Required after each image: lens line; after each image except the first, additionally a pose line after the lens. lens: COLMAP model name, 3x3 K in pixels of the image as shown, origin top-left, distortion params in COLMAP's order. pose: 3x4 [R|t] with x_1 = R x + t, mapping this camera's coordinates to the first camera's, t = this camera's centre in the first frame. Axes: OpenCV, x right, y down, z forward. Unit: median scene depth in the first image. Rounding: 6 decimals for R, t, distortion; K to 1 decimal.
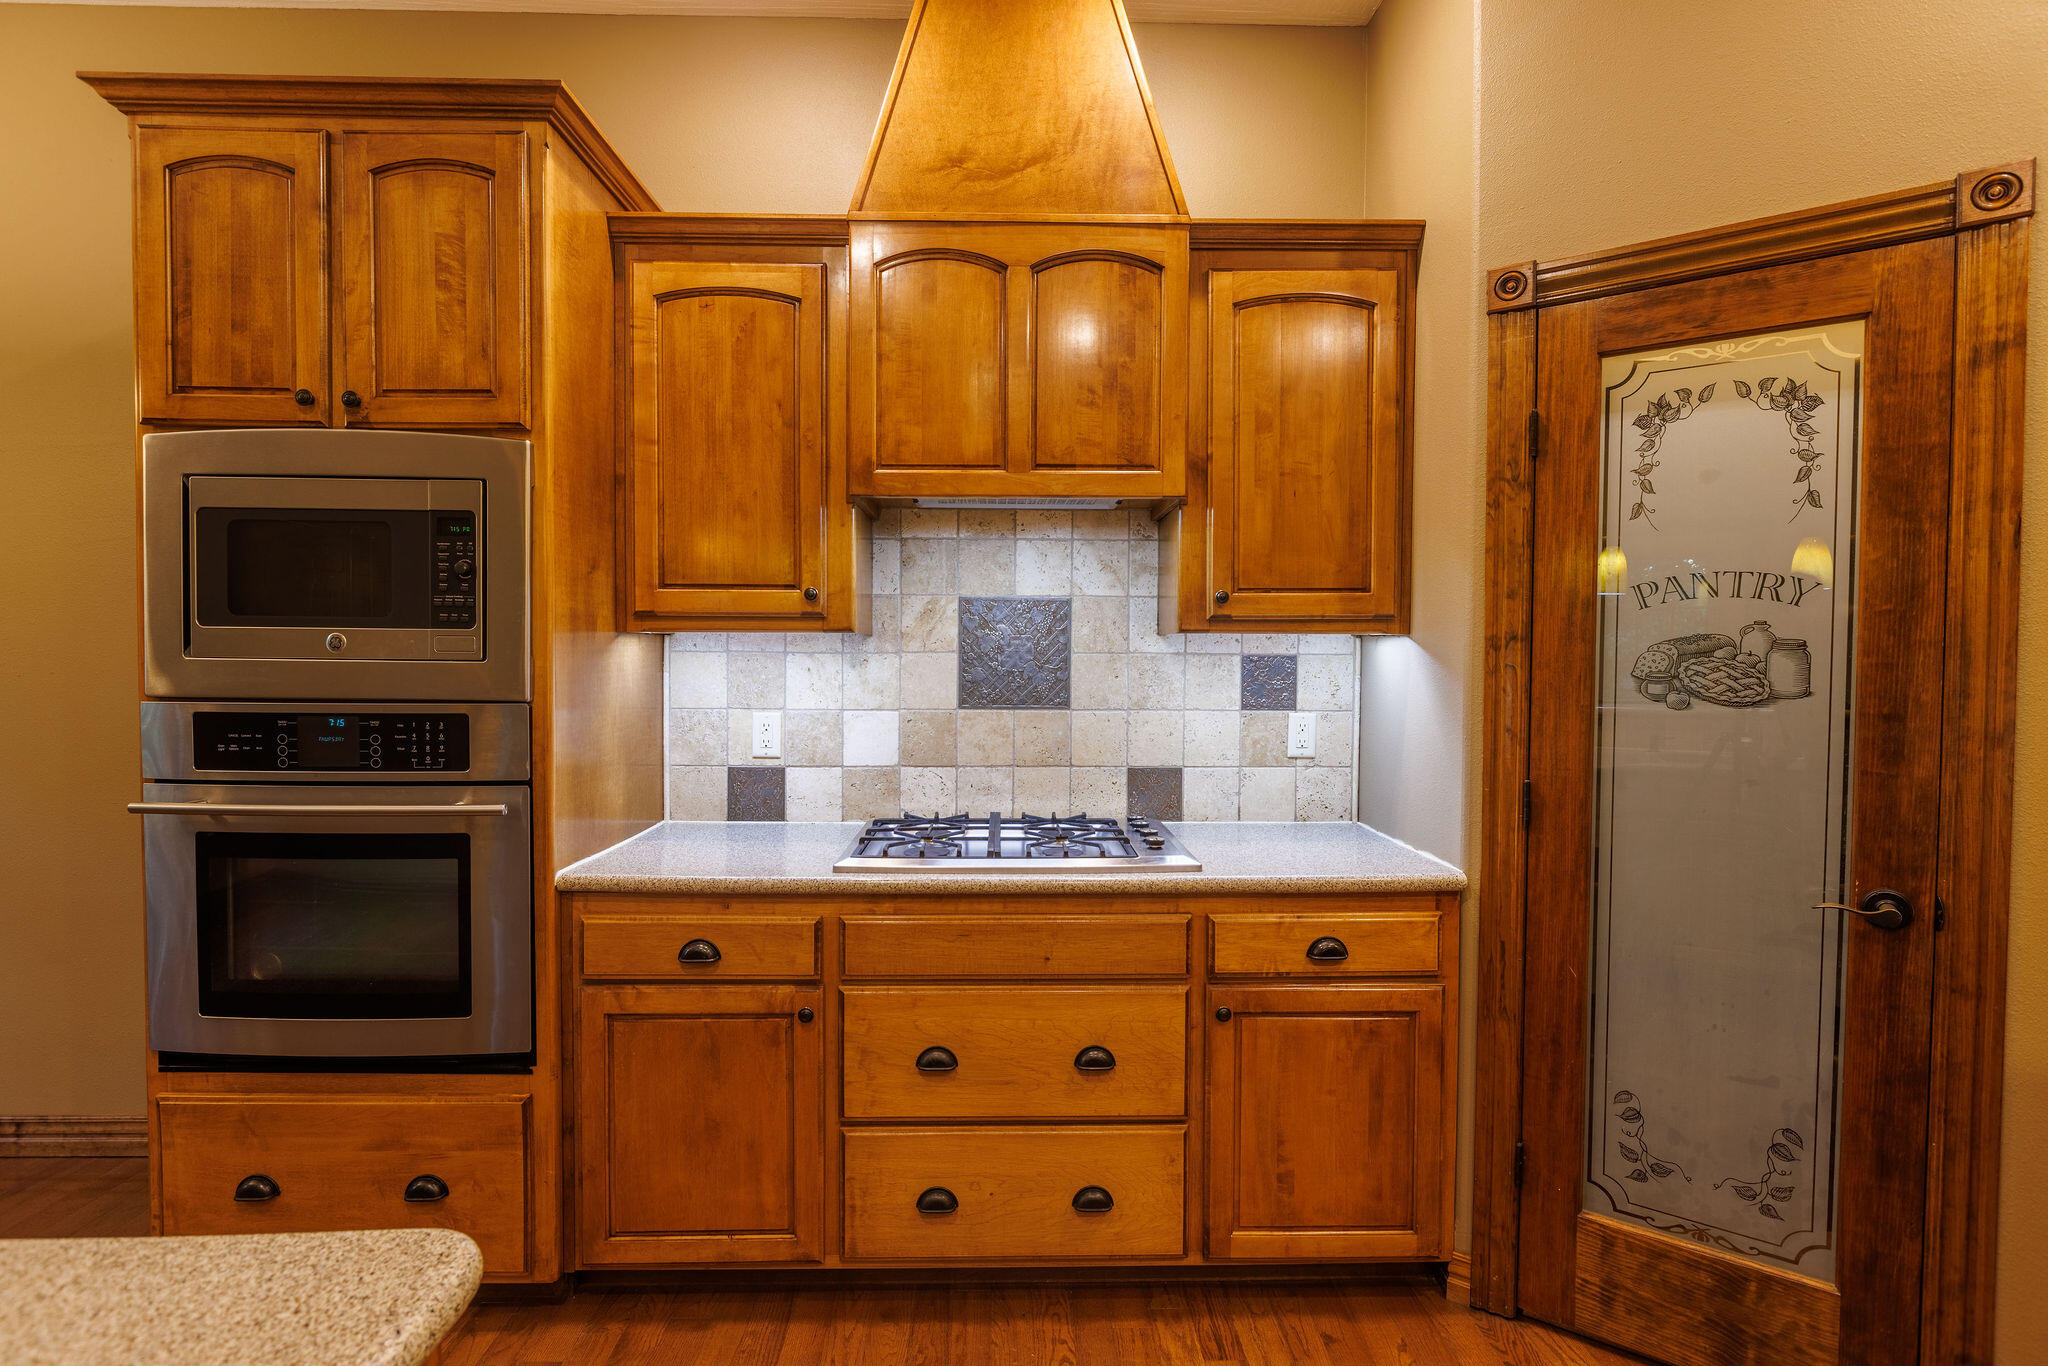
lens RADIAL K [[962.7, 0, 1028.5], [0, 962.7, 674.5], [0, 0, 1]] dist [-0.000577, -0.002330]
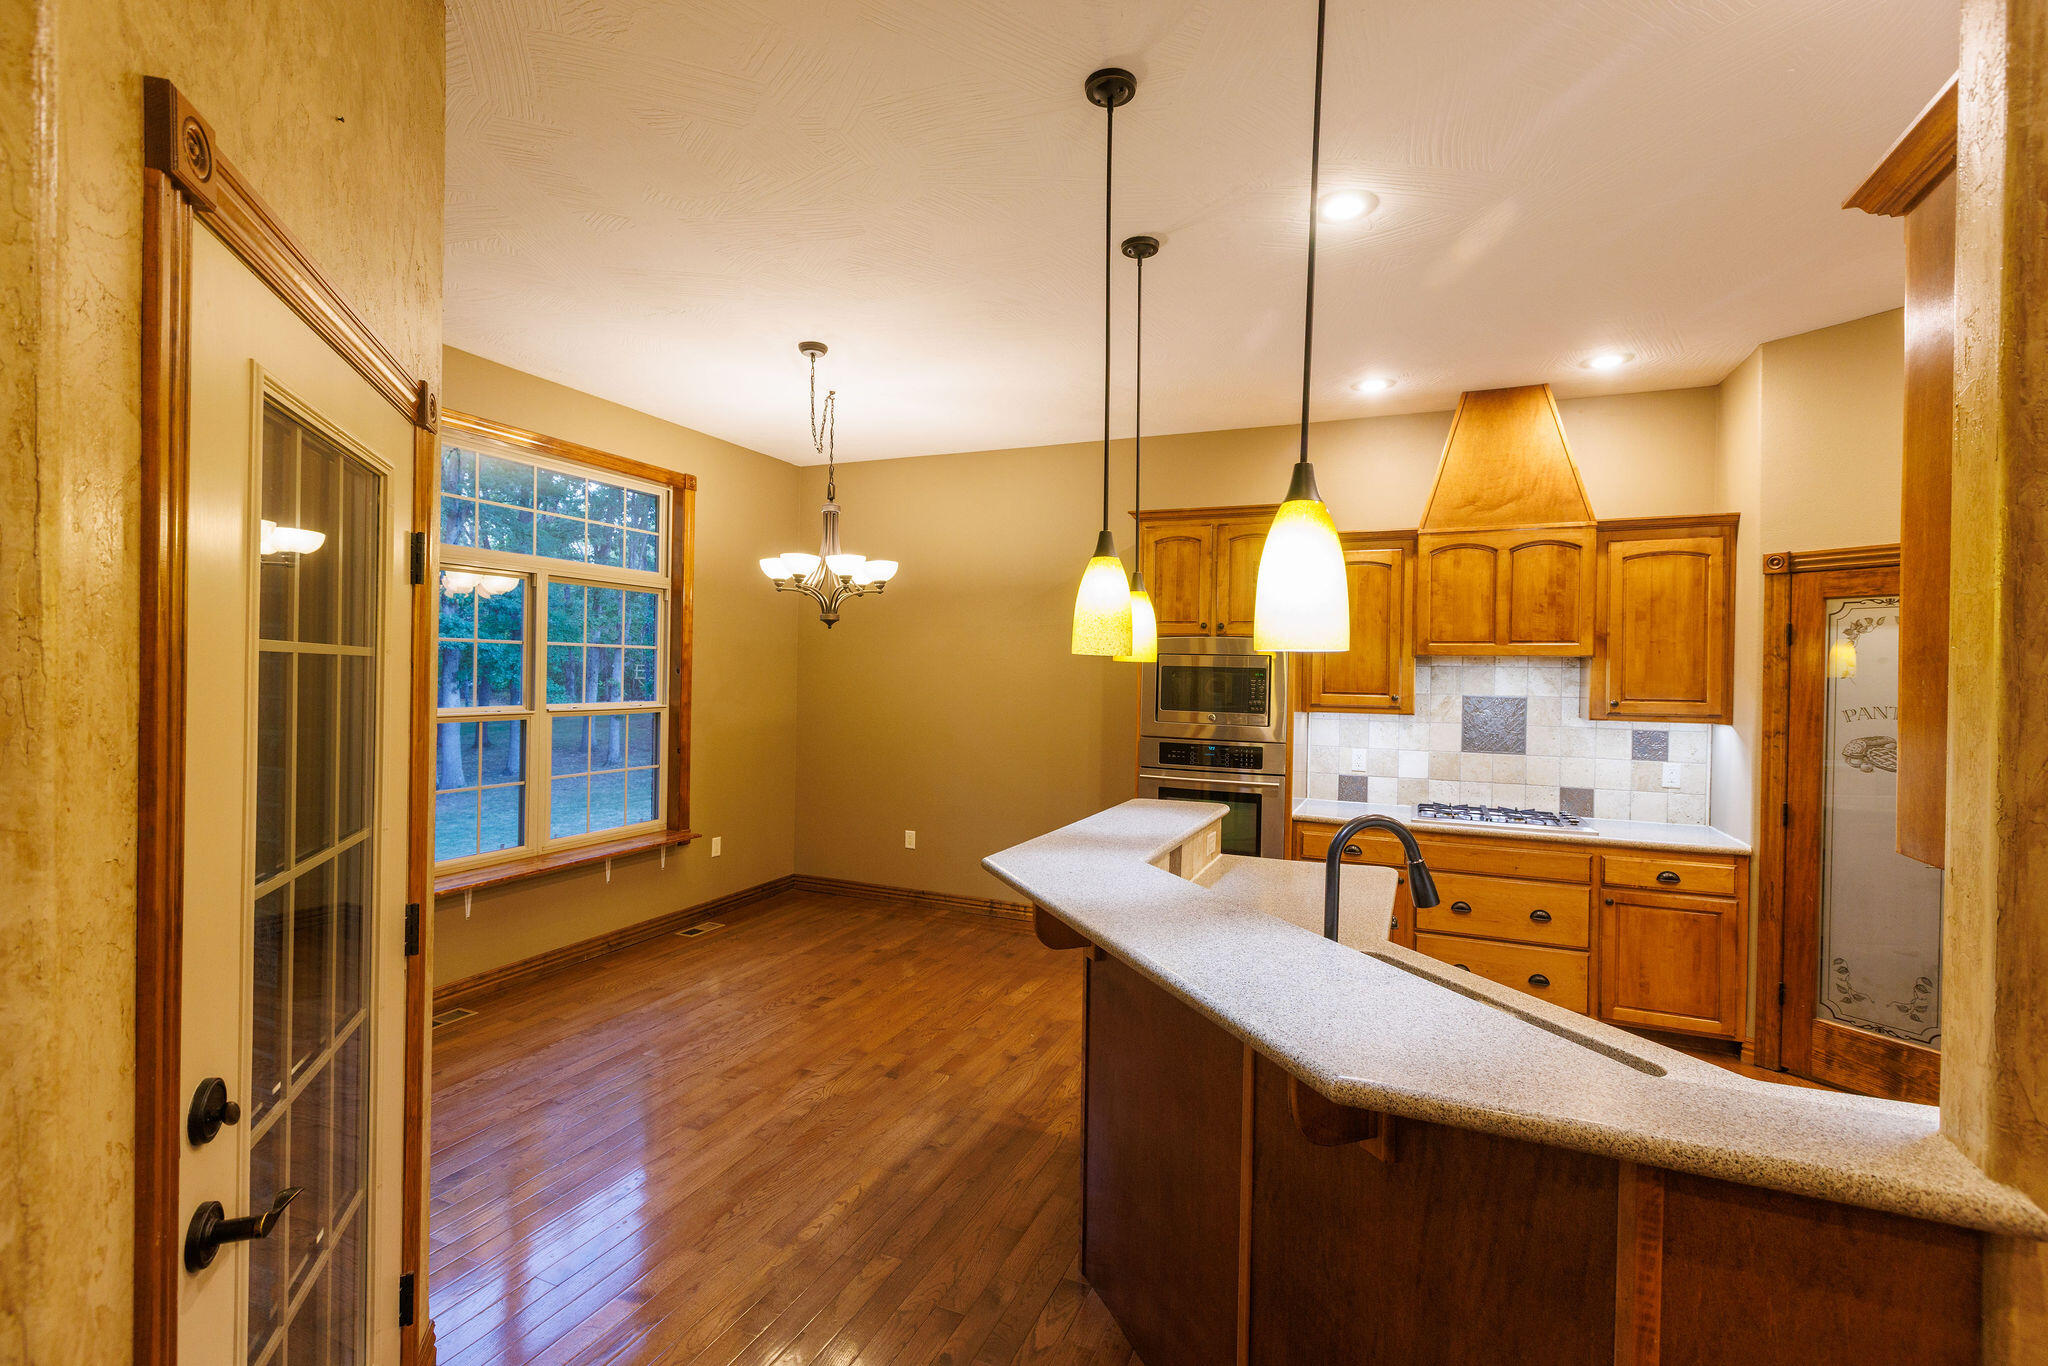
lens RADIAL K [[913.8, 0, 1019.3], [0, 913.8, 674.9], [0, 0, 1]] dist [0.002479, -0.001708]
pose [[0.904546, 0.011710, -0.426215, -0.124266], [-0.022231, 0.999558, -0.019718, -0.084304], [0.425796, 0.027311, 0.904407, -1.414345]]
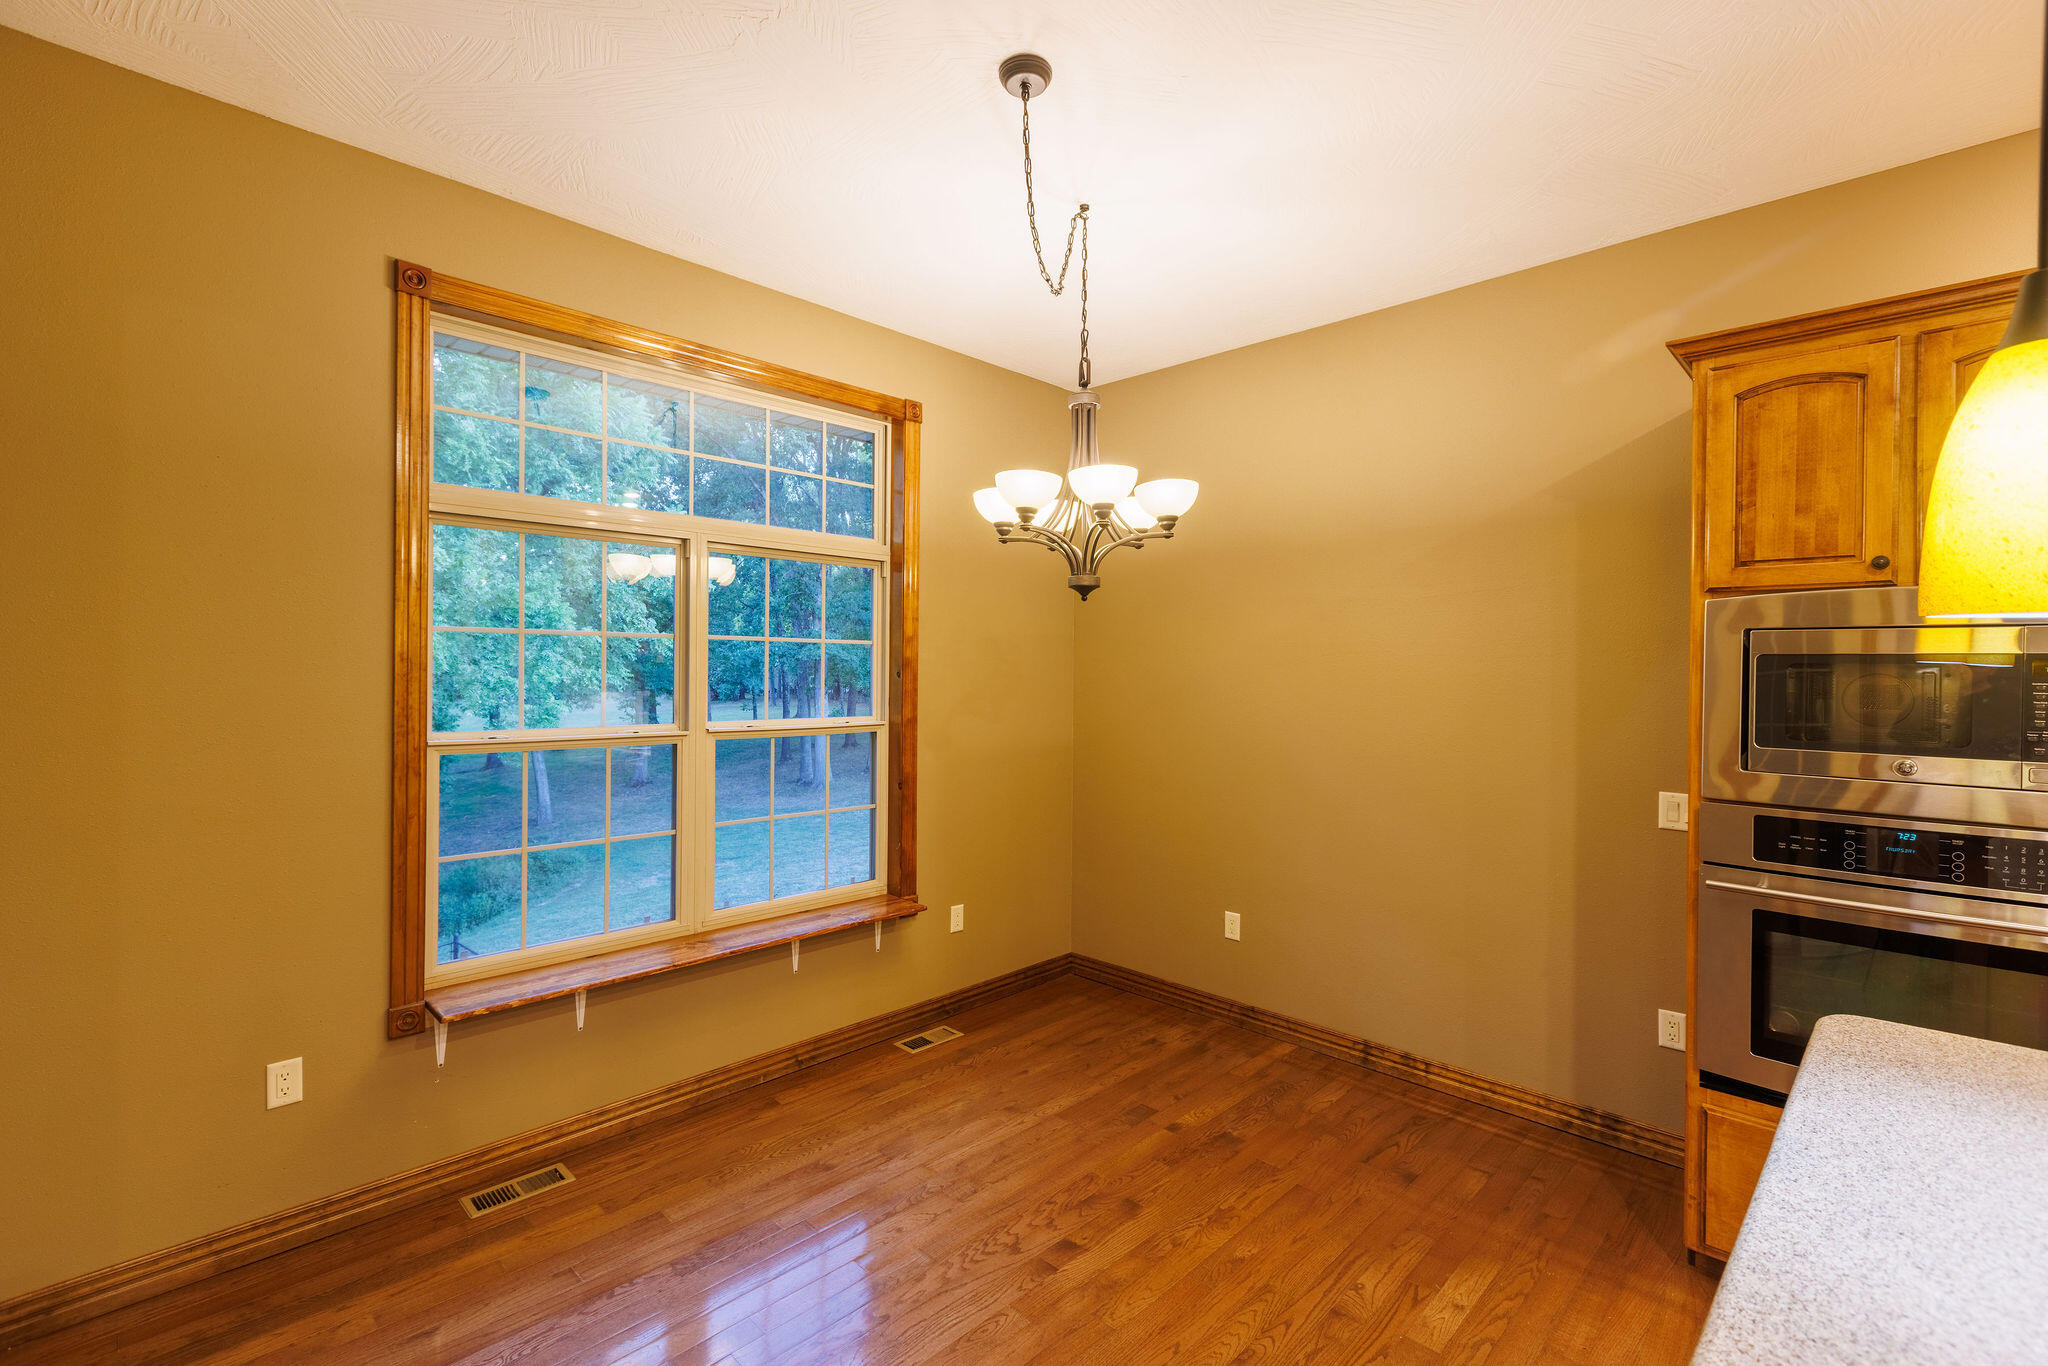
lens RADIAL K [[913.8, 0, 1019.6], [0, 913.8, 671.3], [0, 0, 1]] dist [0.002479, -0.001708]
pose [[0.693820, -0.000169, -0.720148, -0.634367], [-0.021357, 0.999555, -0.020811, -0.099276], [0.719831, 0.029819, 0.693508, -0.523715]]
